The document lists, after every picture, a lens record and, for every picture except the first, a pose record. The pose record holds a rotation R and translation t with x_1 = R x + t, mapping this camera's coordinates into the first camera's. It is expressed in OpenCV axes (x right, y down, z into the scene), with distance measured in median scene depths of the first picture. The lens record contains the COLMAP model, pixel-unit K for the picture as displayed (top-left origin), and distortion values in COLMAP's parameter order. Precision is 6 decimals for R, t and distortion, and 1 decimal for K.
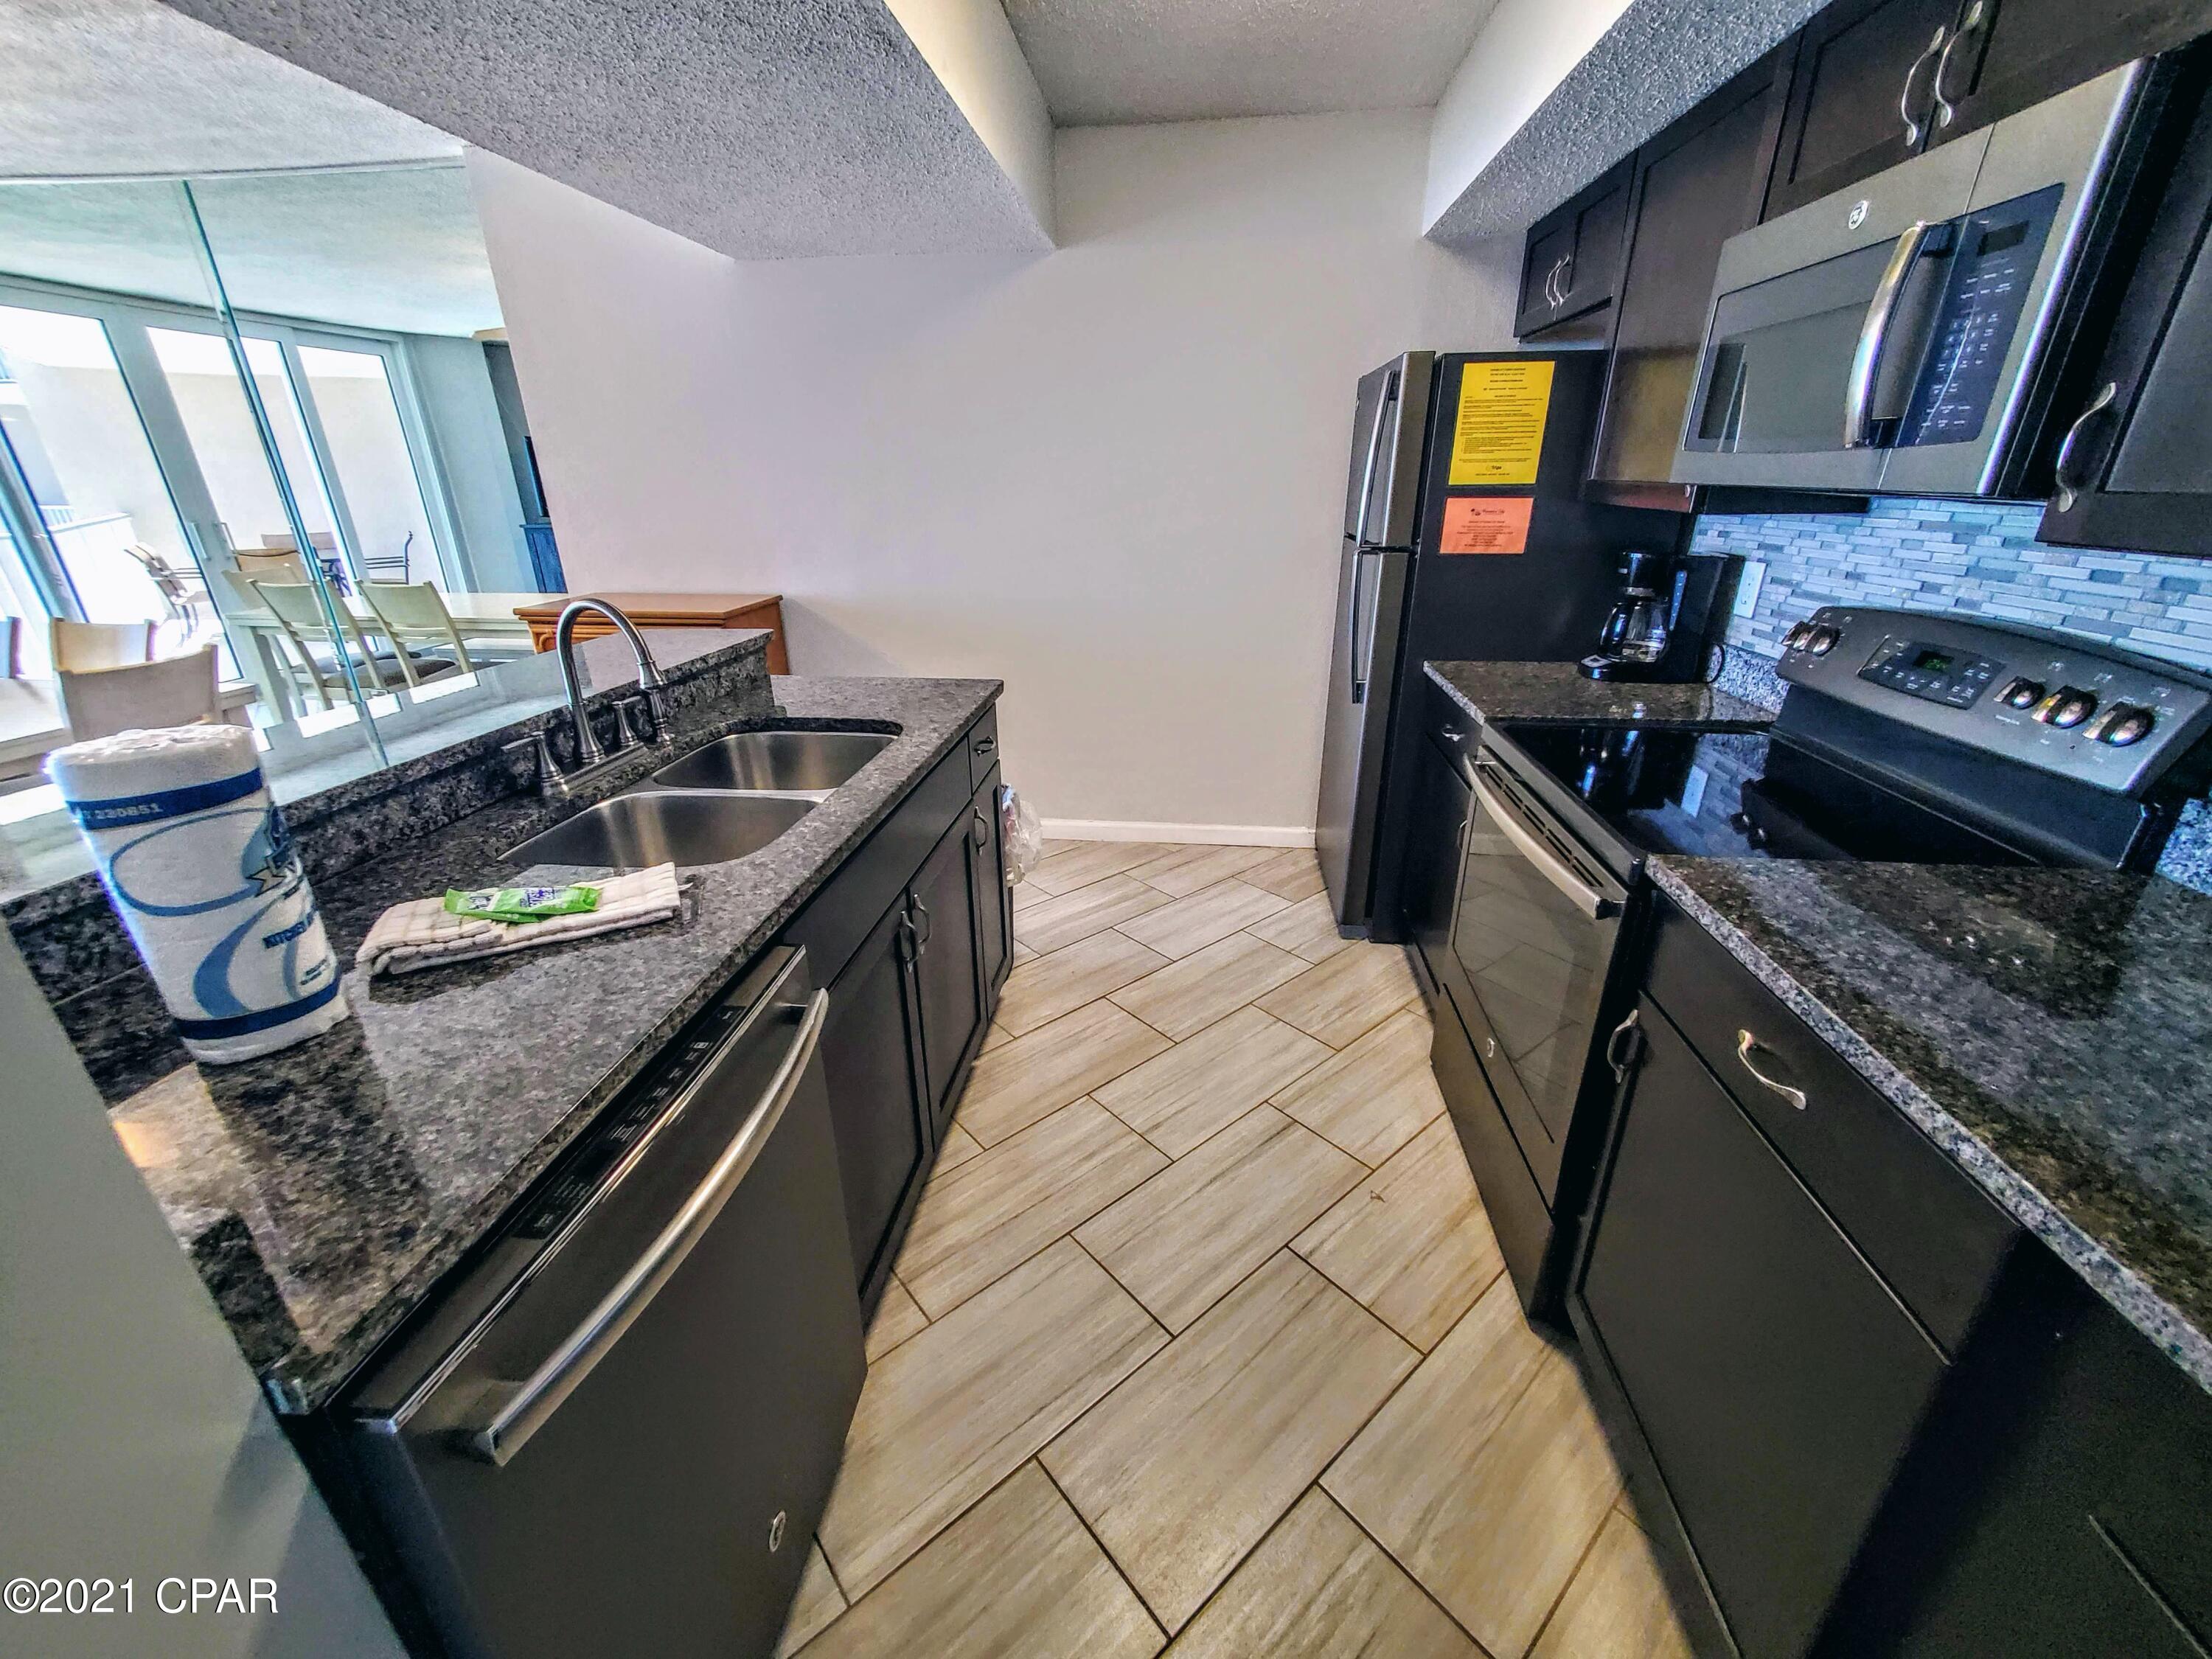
lens RADIAL K [[878.8, 0, 1106.0], [0, 878.8, 829.5], [0, 0, 1]] dist [0.018231, -0.005416]
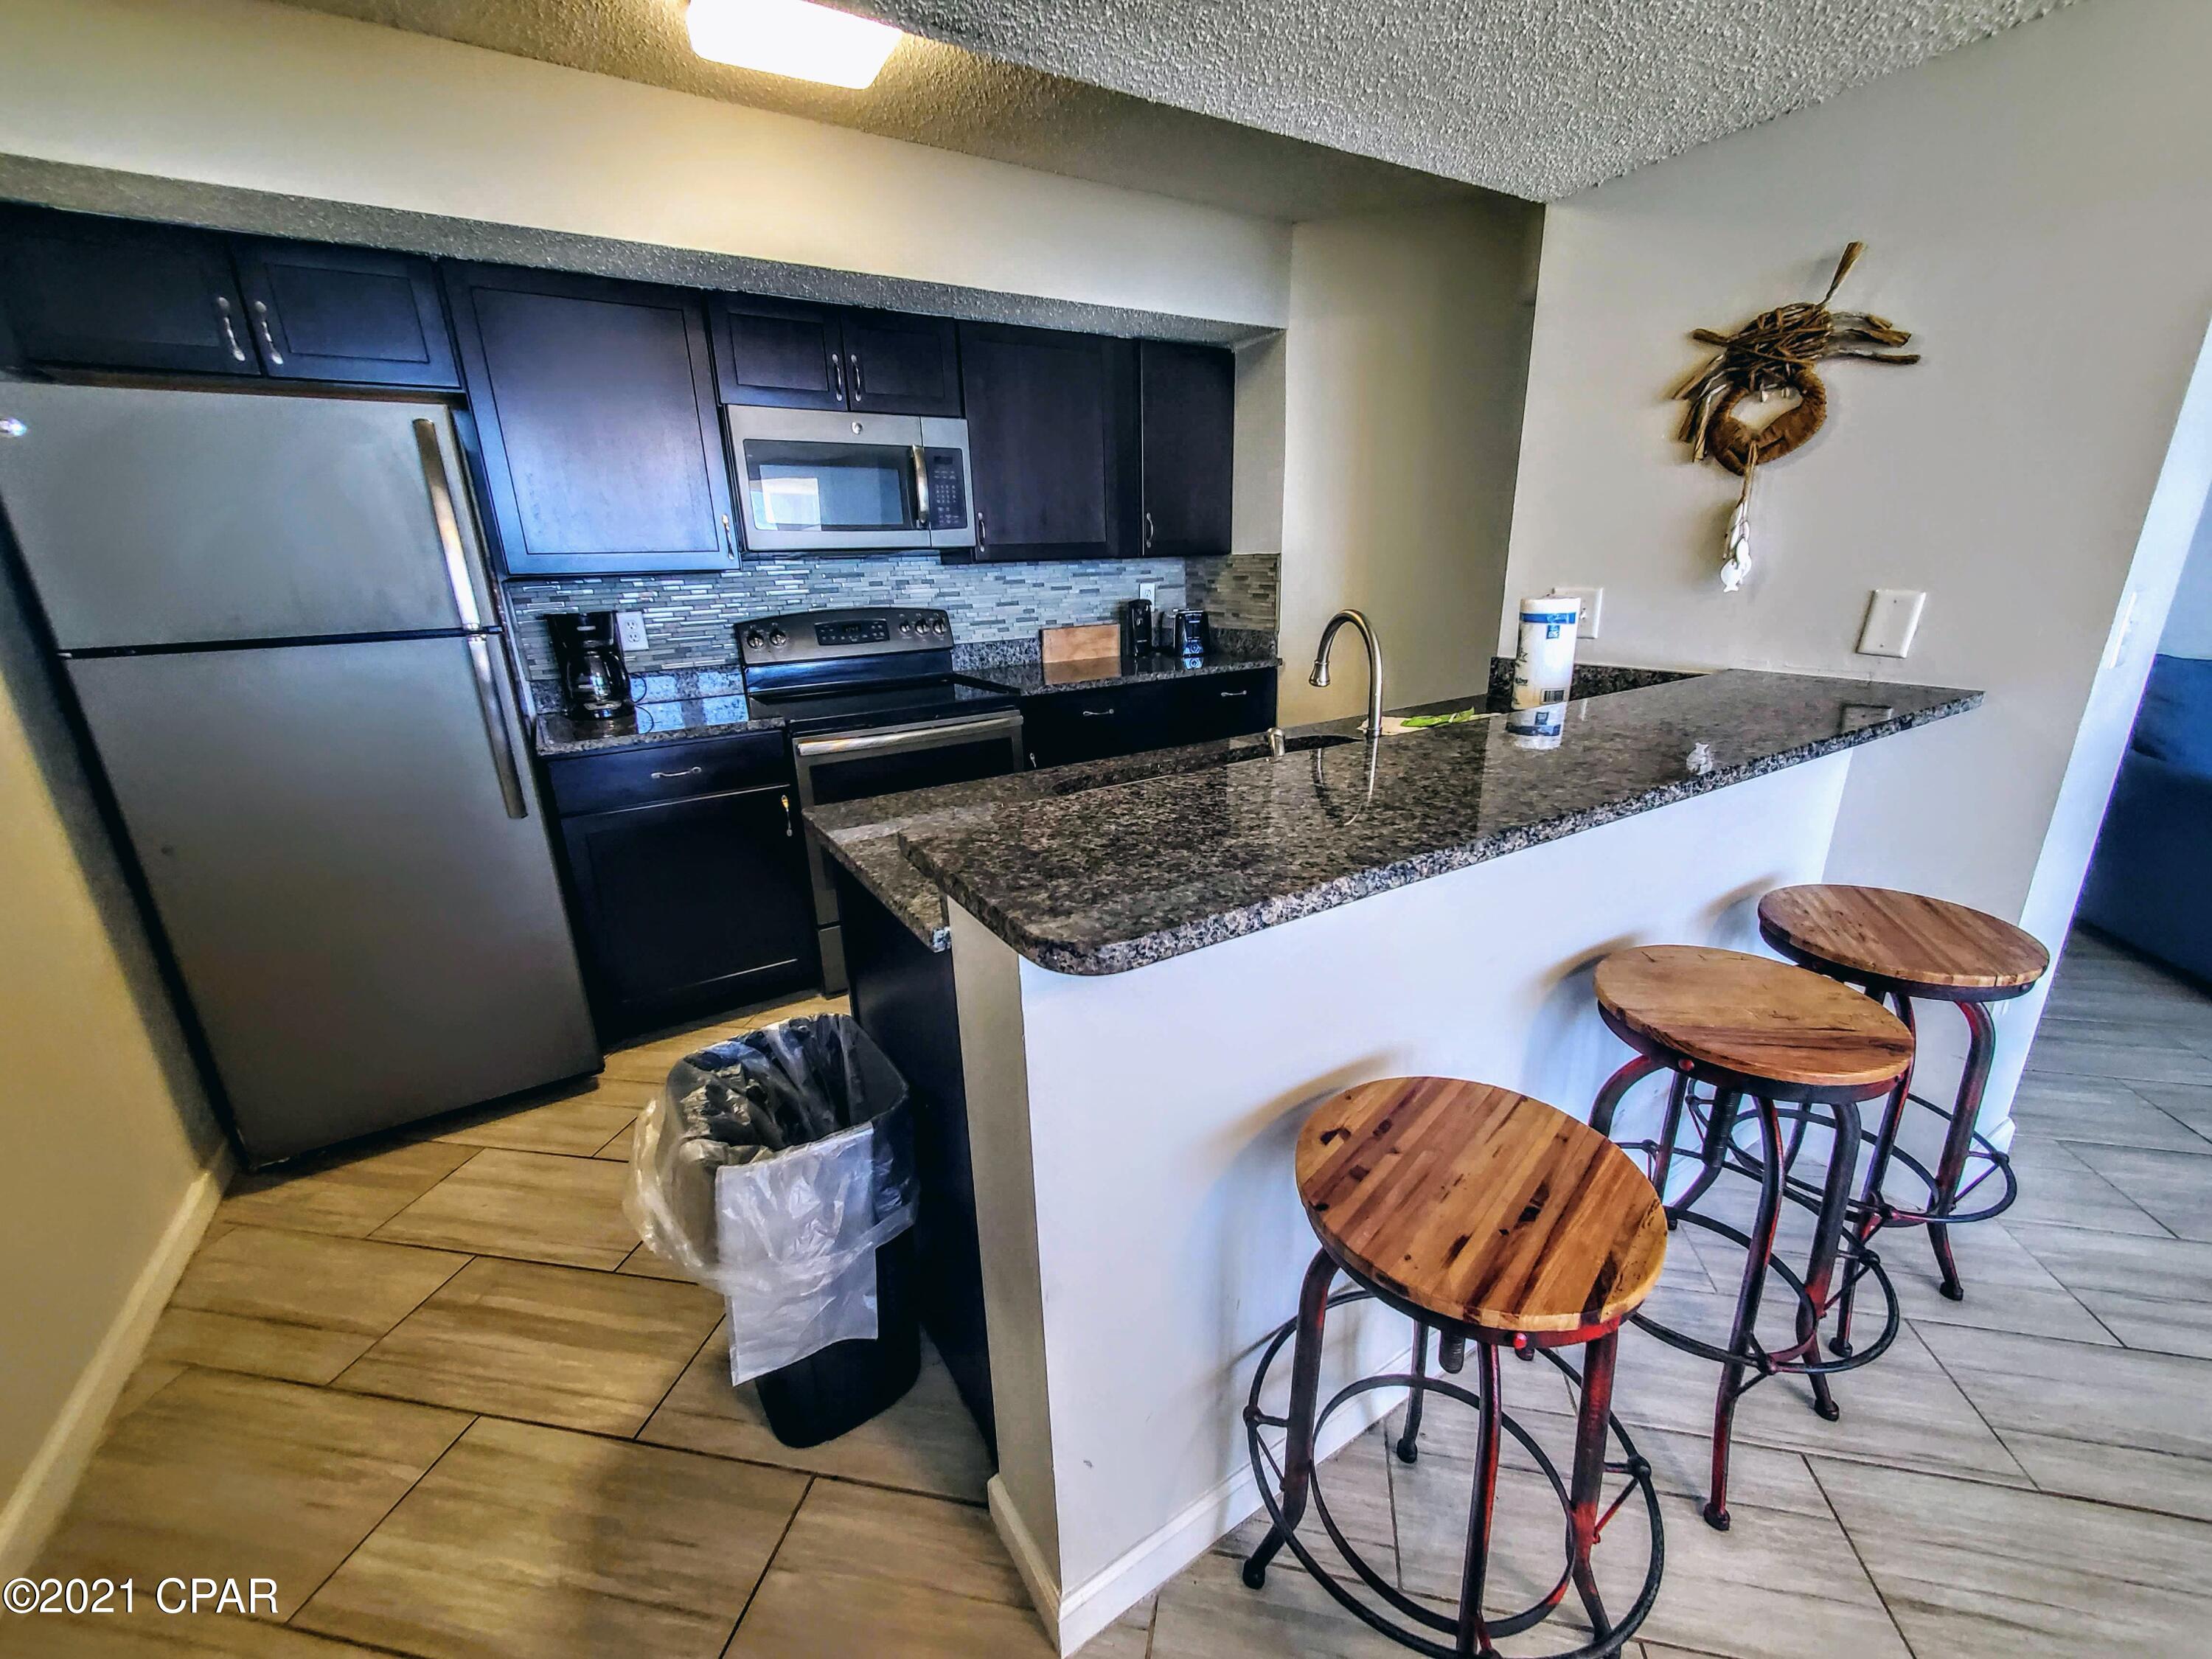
lens RADIAL K [[878.8, 0, 1106.0], [0, 878.8, 829.5], [0, 0, 1]] dist [0.018231, -0.005416]
pose [[-0.617405, -0.206954, 0.758934, -0.884096], [0.330325, 0.807385, 0.488892, -0.466413], [-0.713930, 0.552539, -0.430122, 1.276291]]
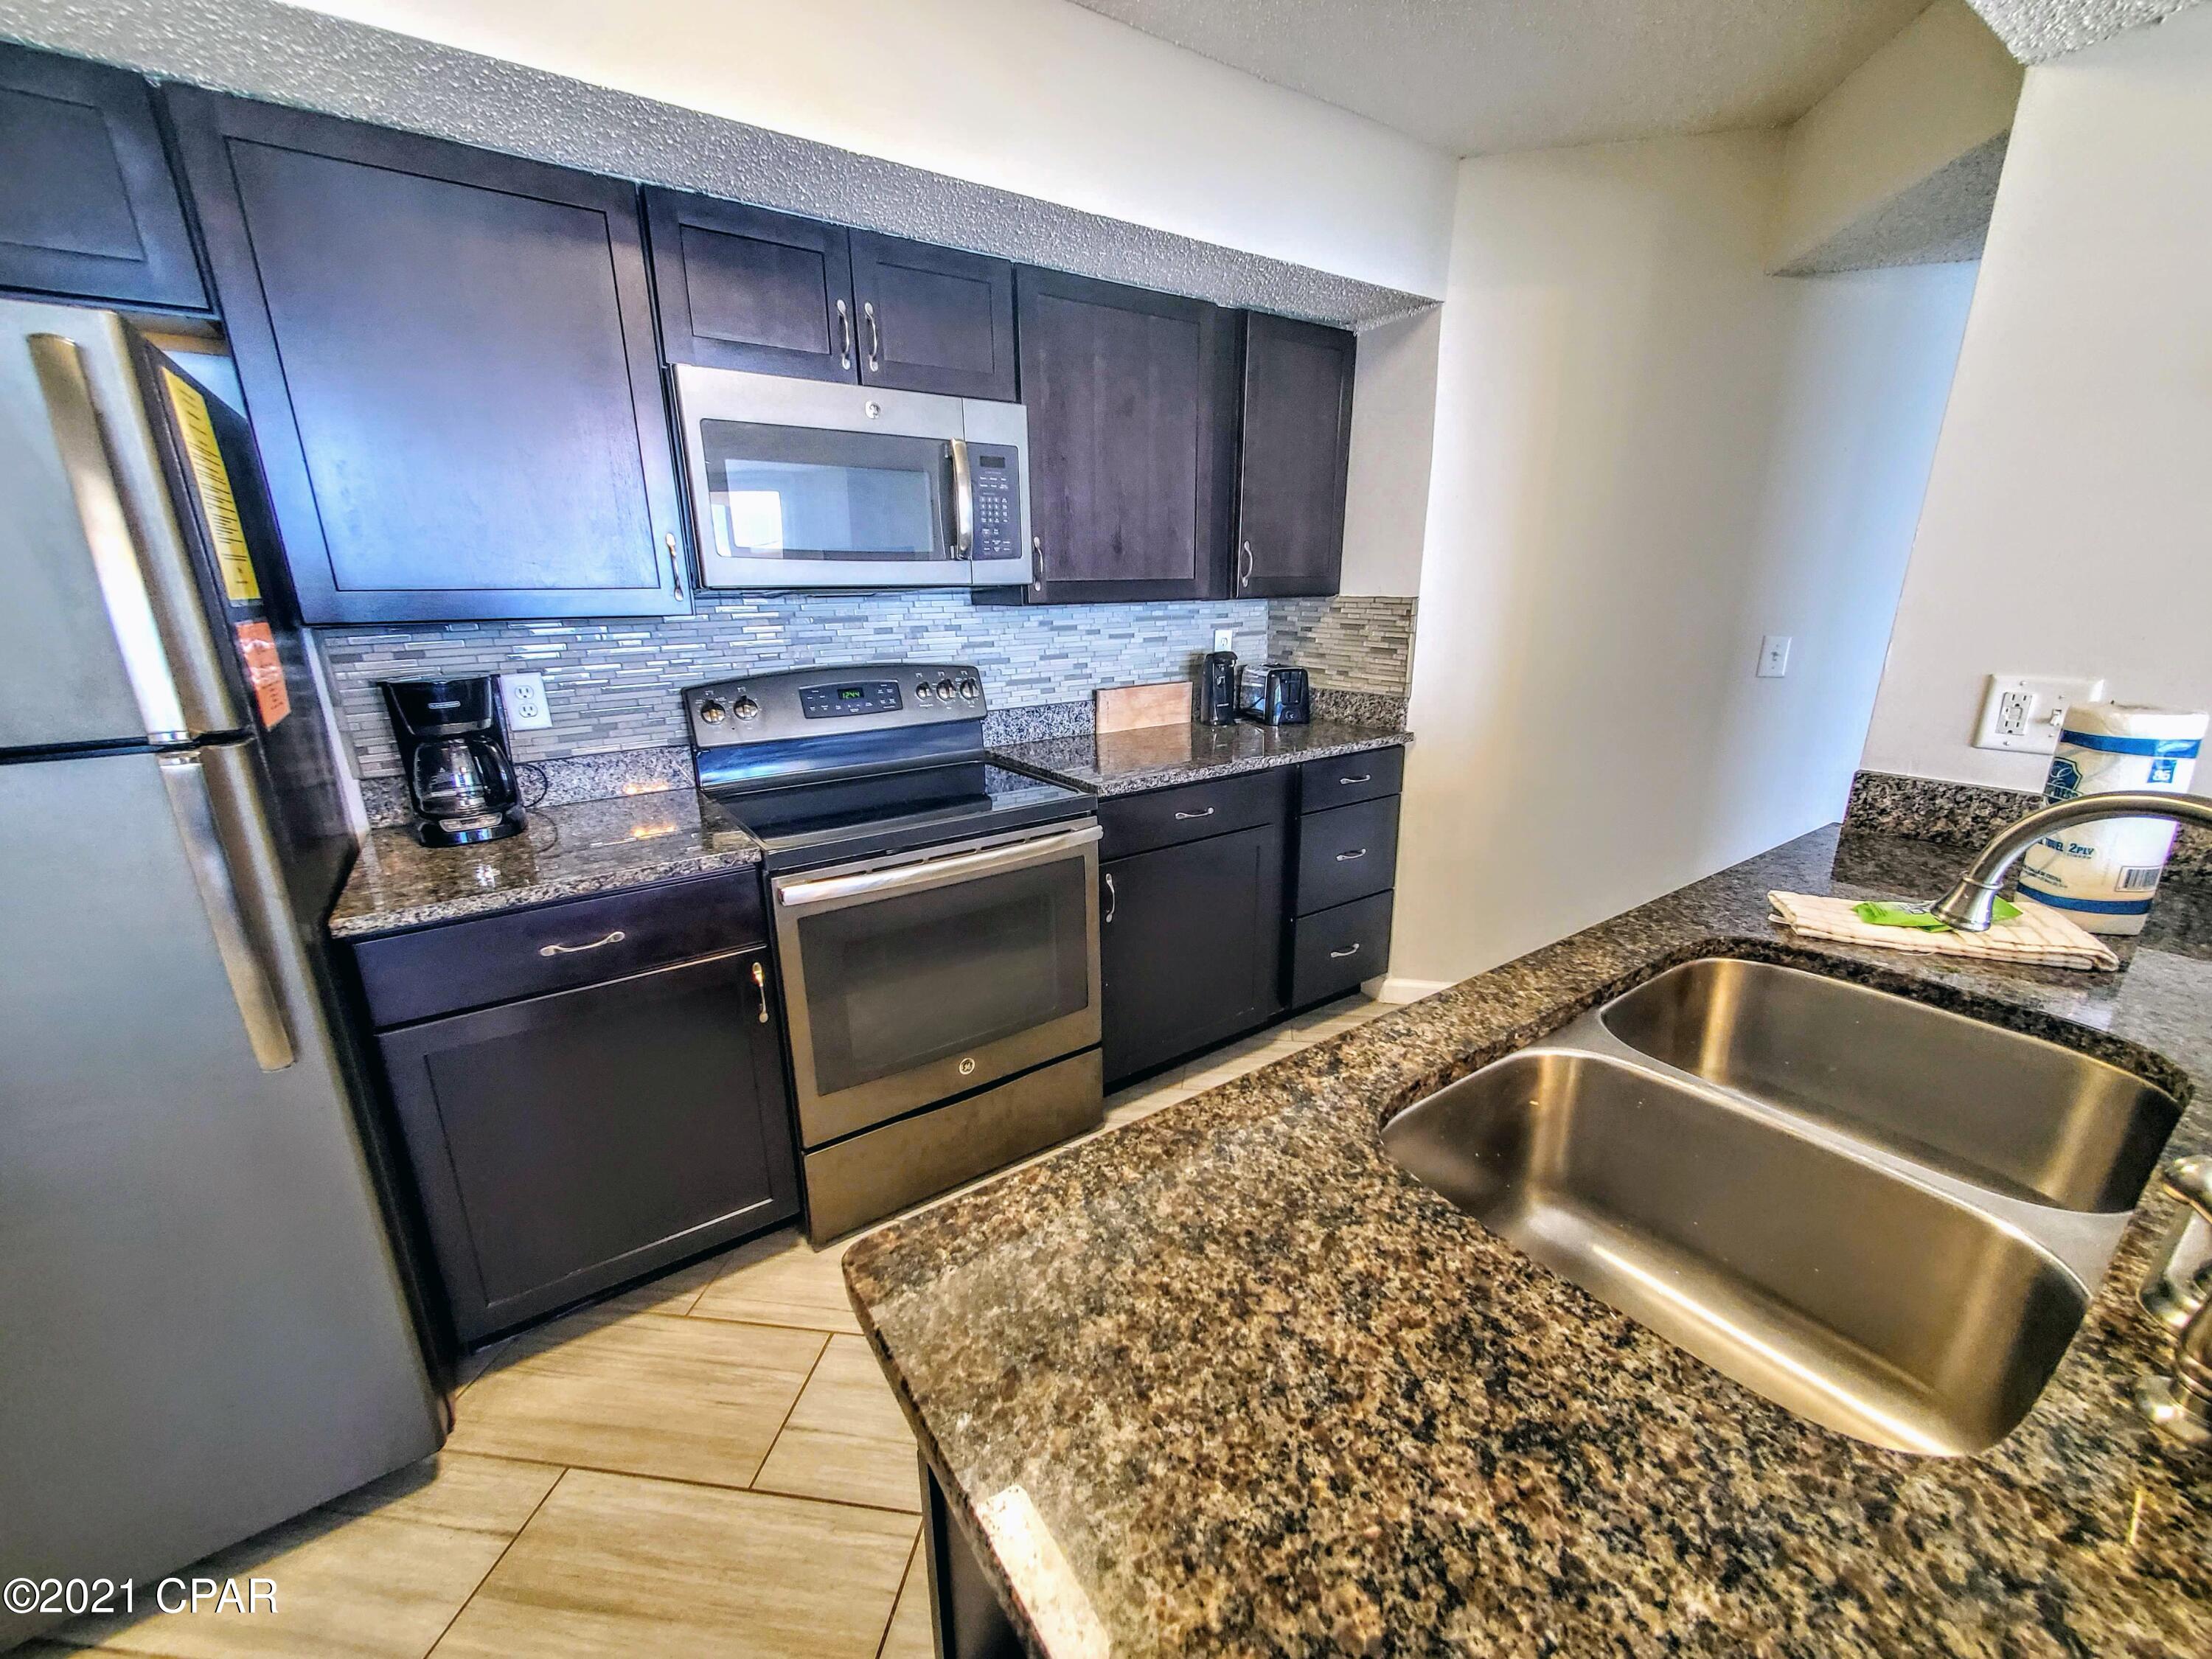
lens RADIAL K [[878.8, 0, 1106.0], [0, 878.8, 829.5], [0, 0, 1]] dist [0.018231, -0.005416]
pose [[-0.654253, -0.192315, 0.731415, -0.400002], [0.302900, 0.819535, 0.486430, -0.442751], [-0.692967, 0.539794, -0.477931, 1.129126]]
